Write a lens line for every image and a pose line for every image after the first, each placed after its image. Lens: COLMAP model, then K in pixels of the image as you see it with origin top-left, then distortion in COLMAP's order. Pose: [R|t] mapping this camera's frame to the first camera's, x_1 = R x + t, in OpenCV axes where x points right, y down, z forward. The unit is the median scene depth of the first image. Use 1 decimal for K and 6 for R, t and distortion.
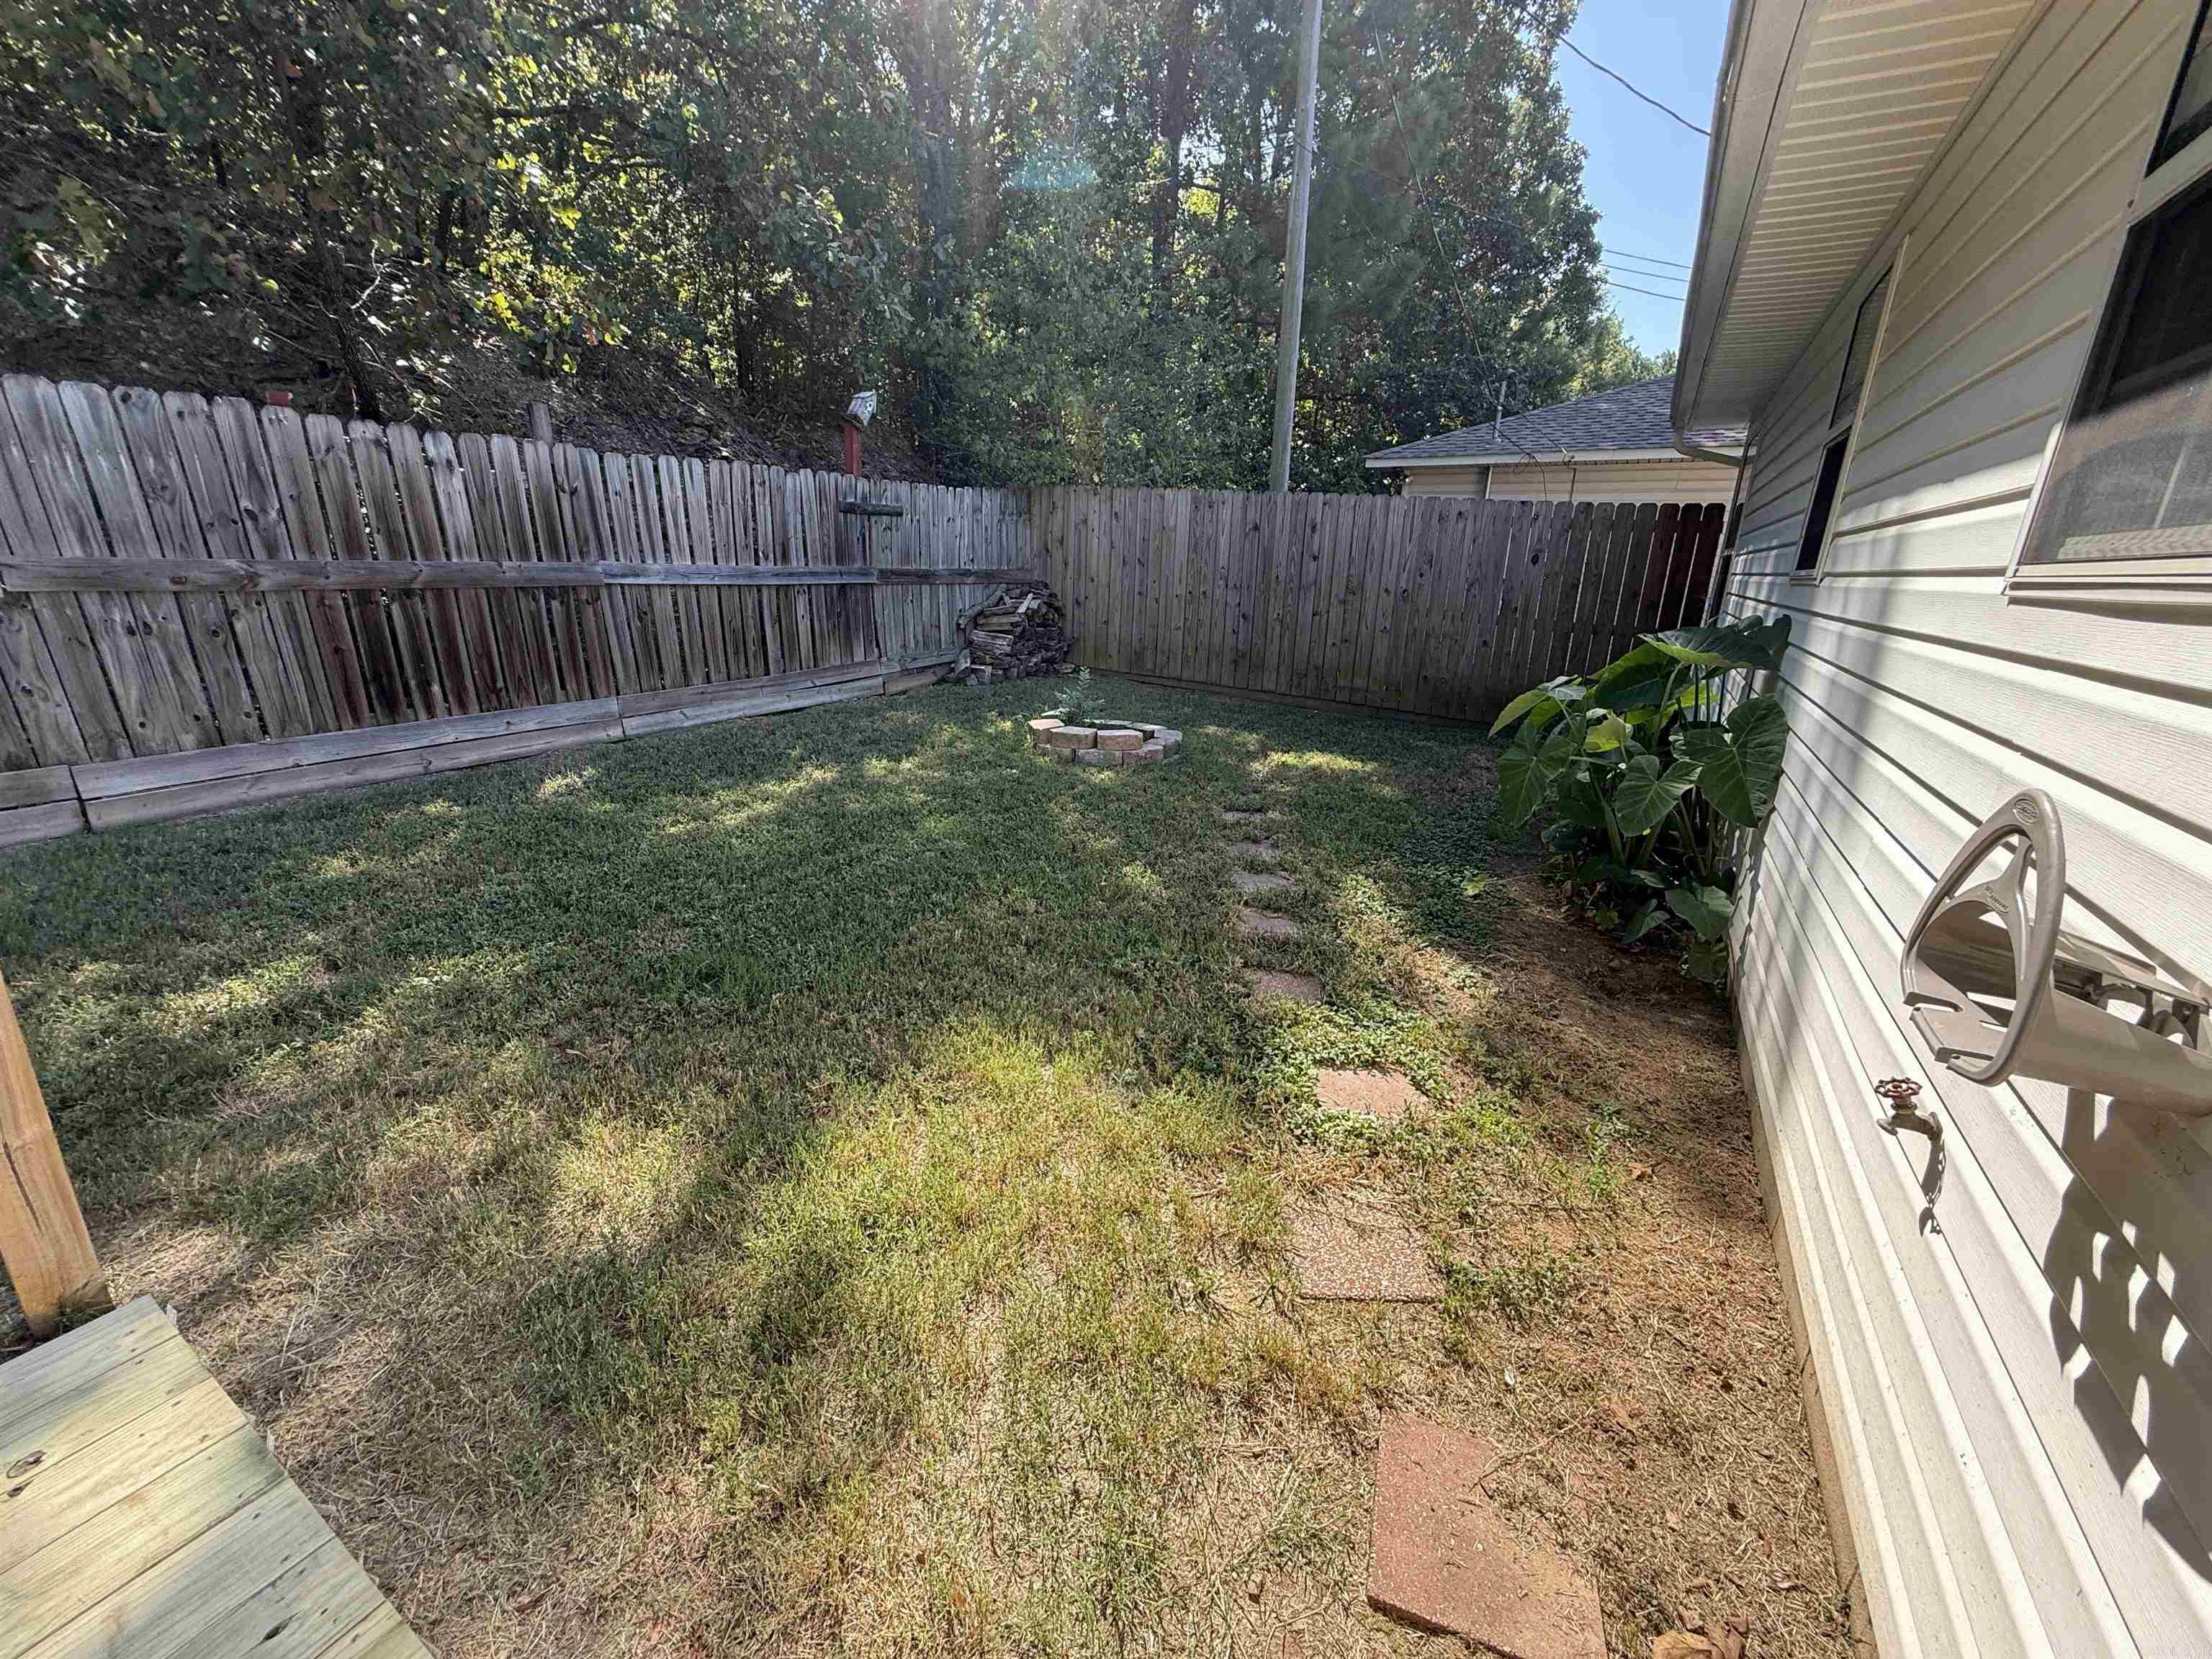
lens RADIAL K [[883.6, 0, 1101.7], [0, 883.6, 830.8], [0, 0, 1]] dist [-0.000579, 0.000494]
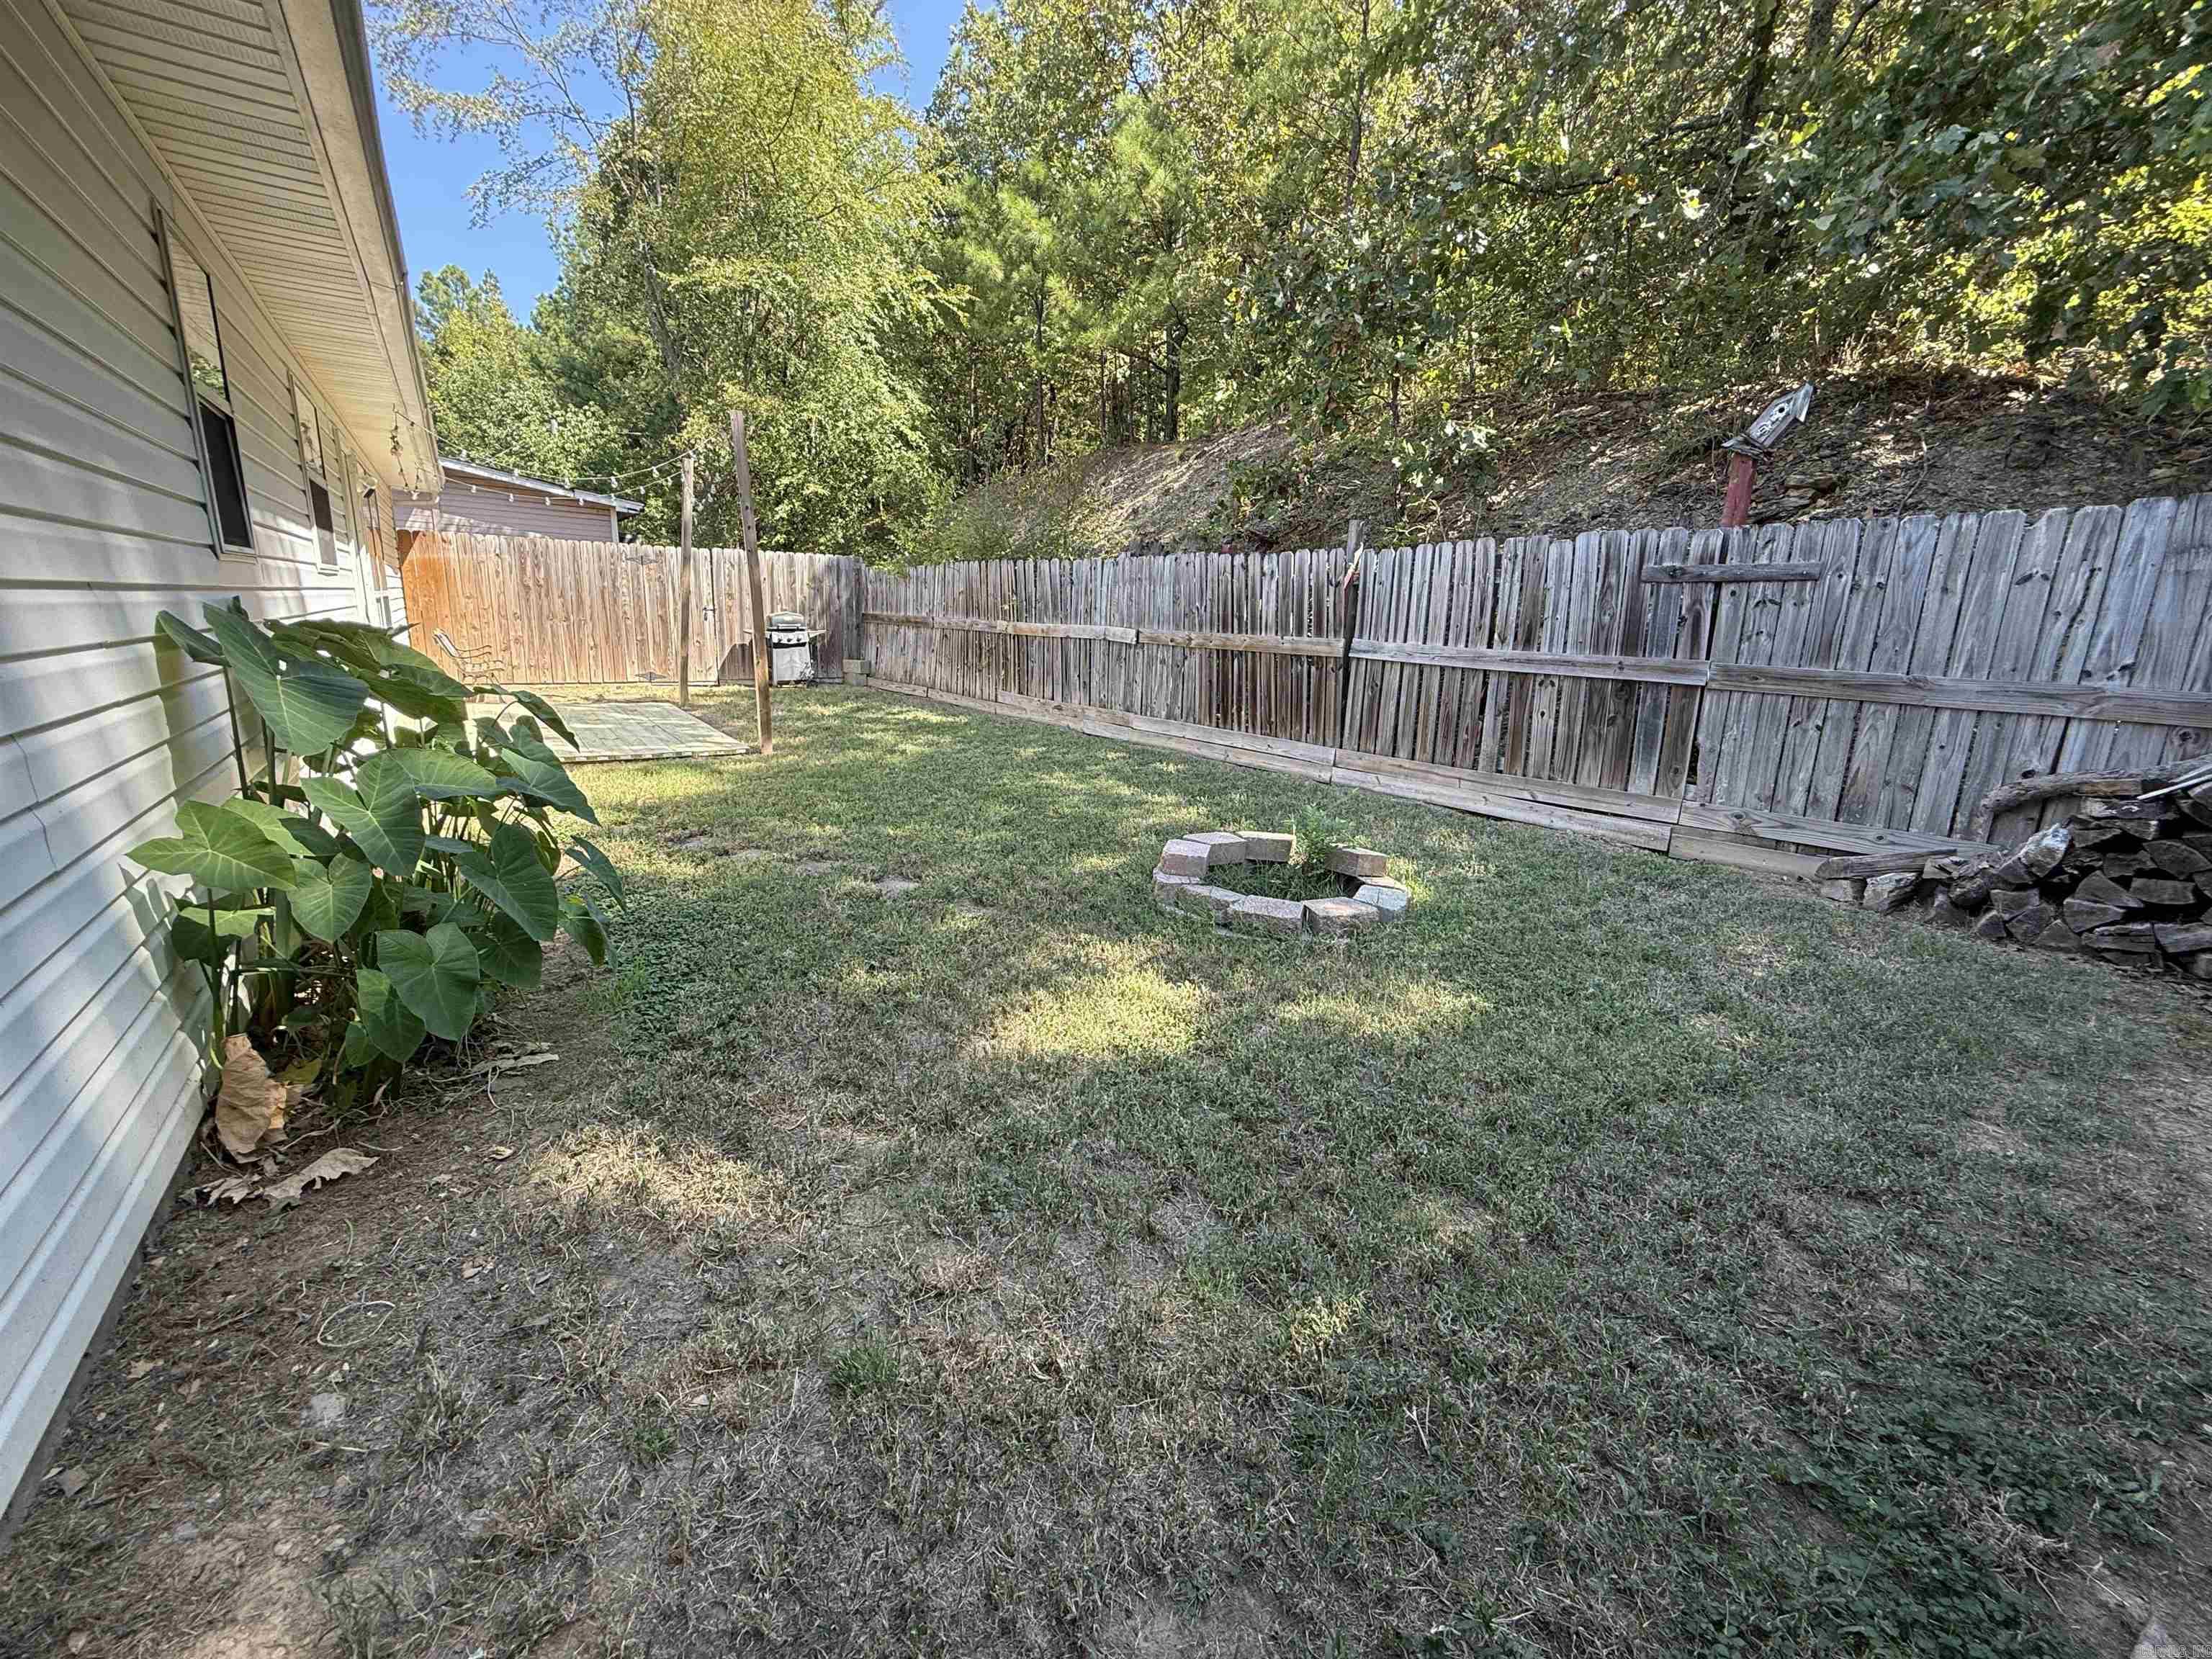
lens RADIAL K [[890.5, 0, 1106.0], [0, 890.5, 829.5], [0, 0, 1]] dist [0.000259, -0.000004]
pose [[-0.408085, 0.161809, -0.898490, 0.724174], [-0.323942, 0.894464, 0.308215, -0.341757], [0.853539, 0.416837, -0.312601, 1.215227]]
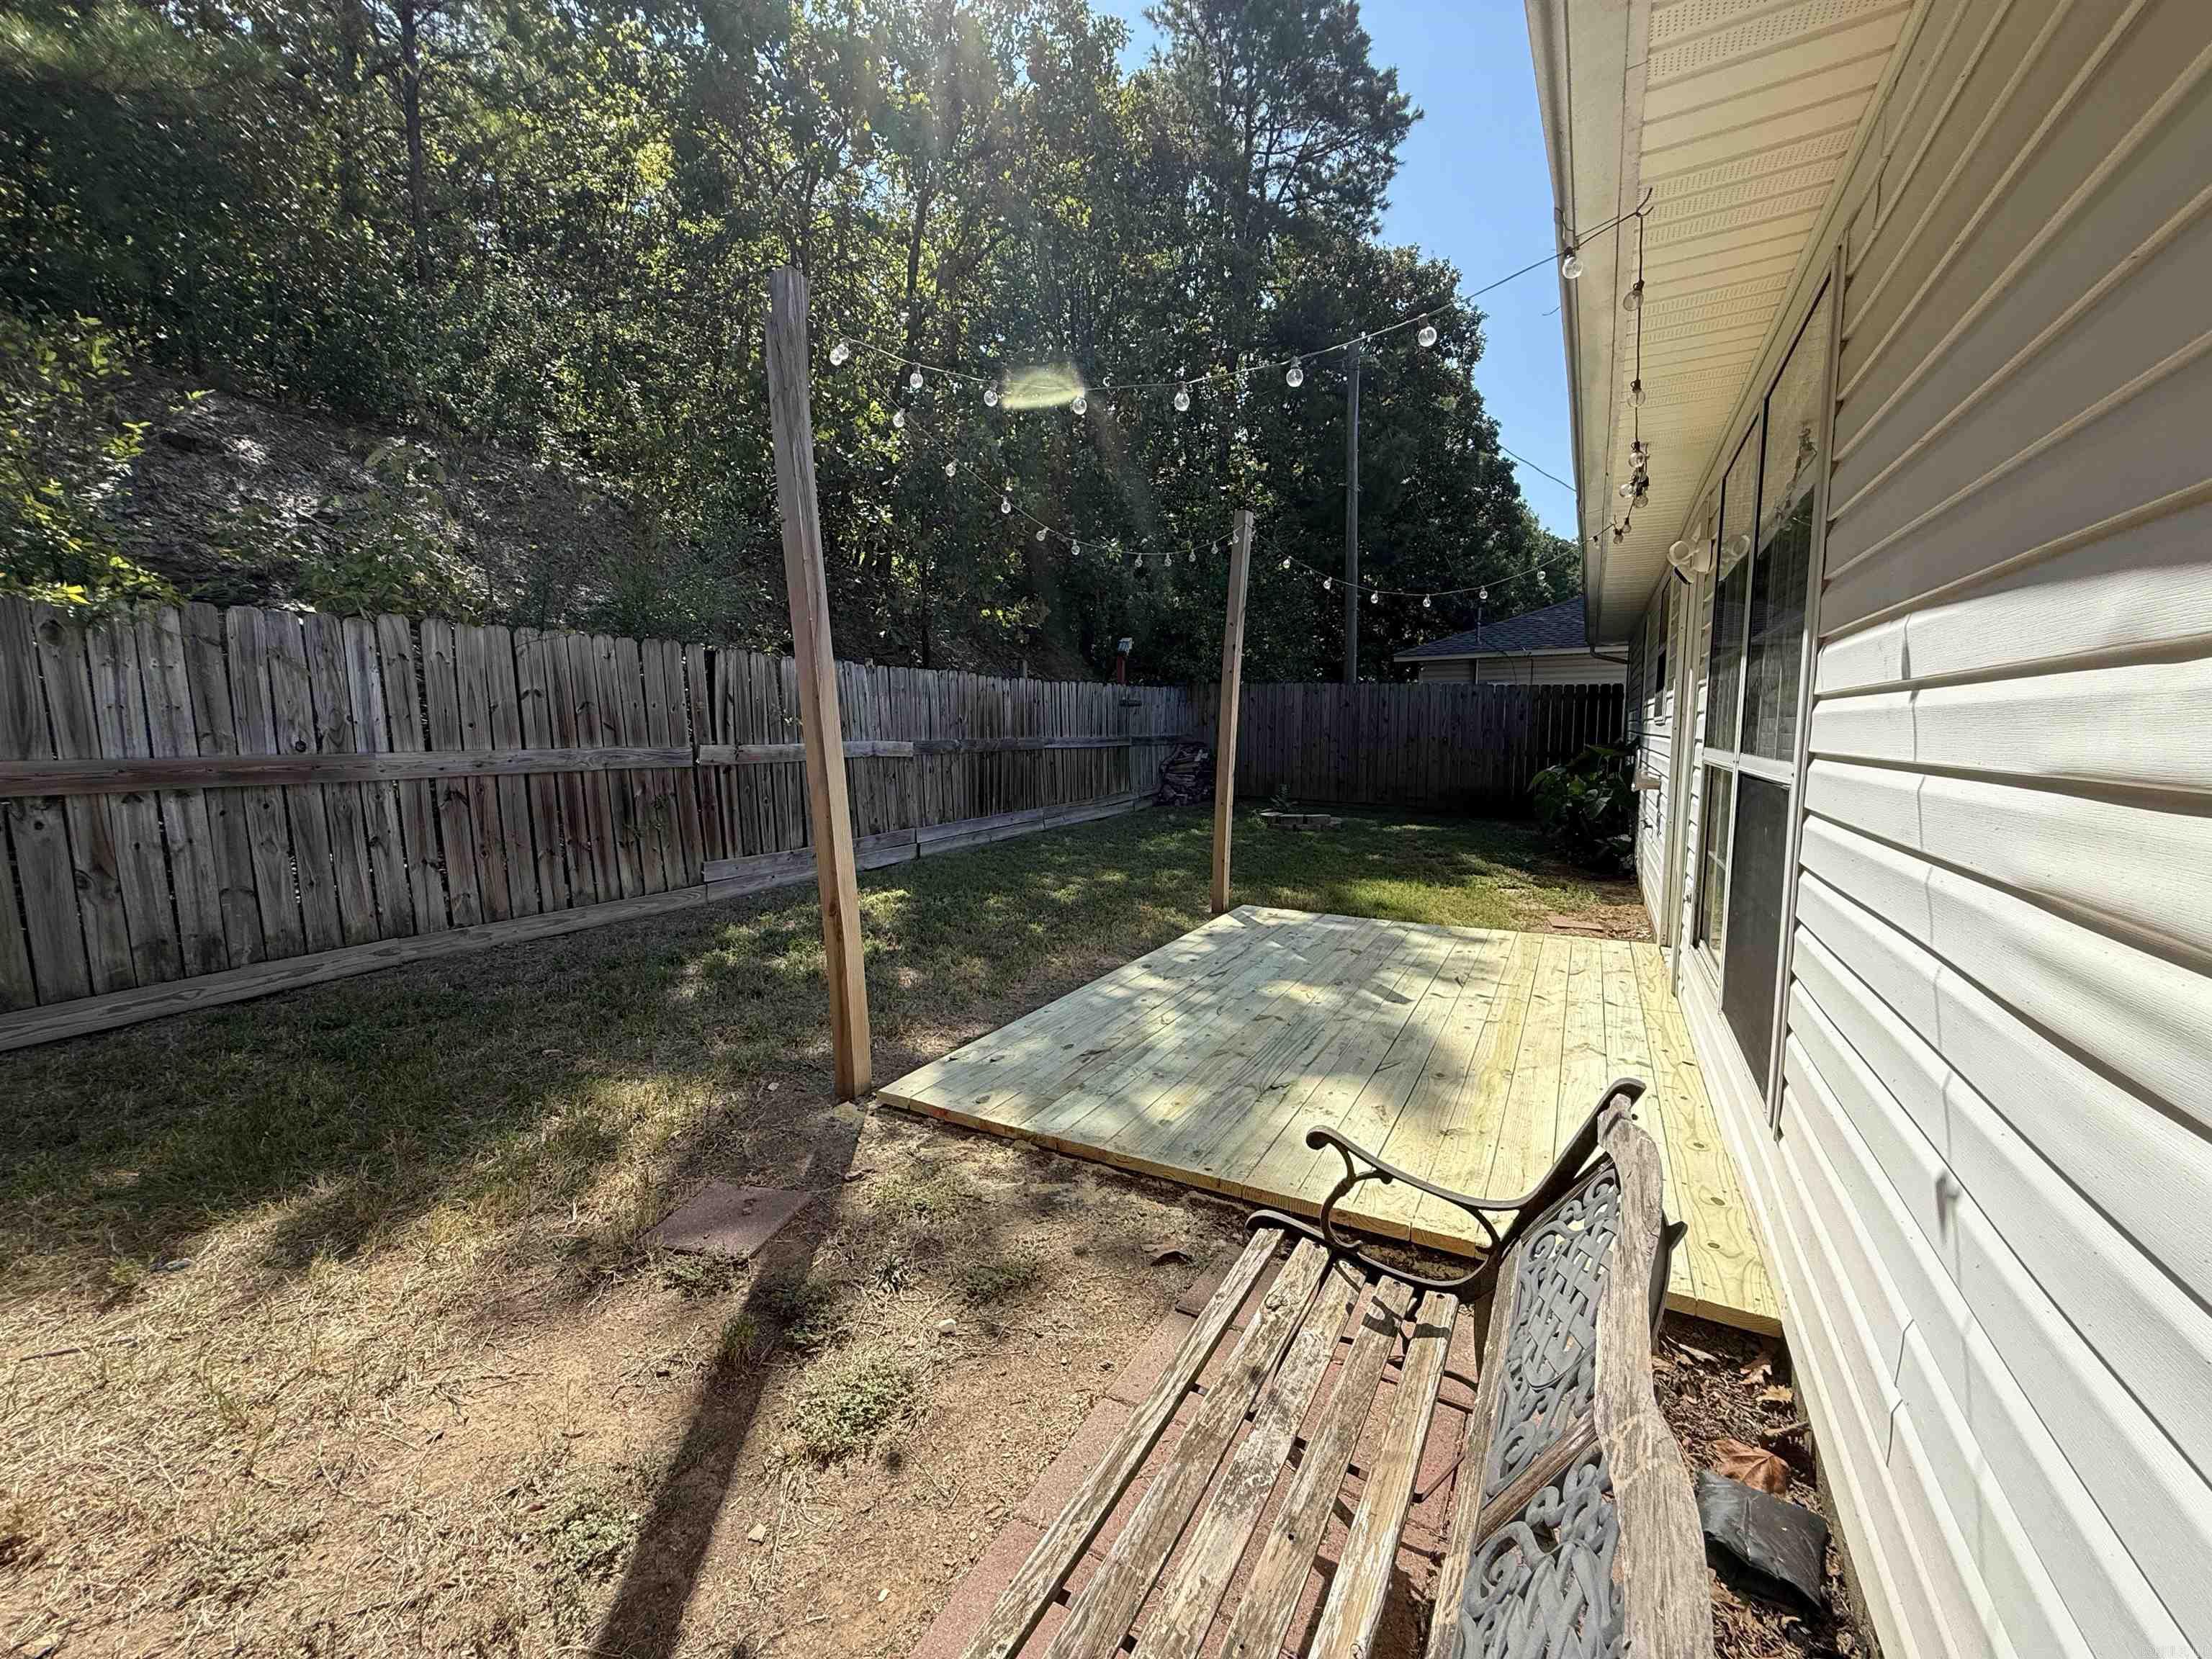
lens RADIAL K [[879.3, 0, 1101.4], [0, 879.3, 832.6], [0, 0, 1]] dist [-0.001857, -0.000098]
pose [[0.998900, -0.039666, 0.025015, -0.497706], [0.043520, 0.982808, -0.179428, 0.244425], [-0.017467, 0.180320, 0.983453, -0.829368]]
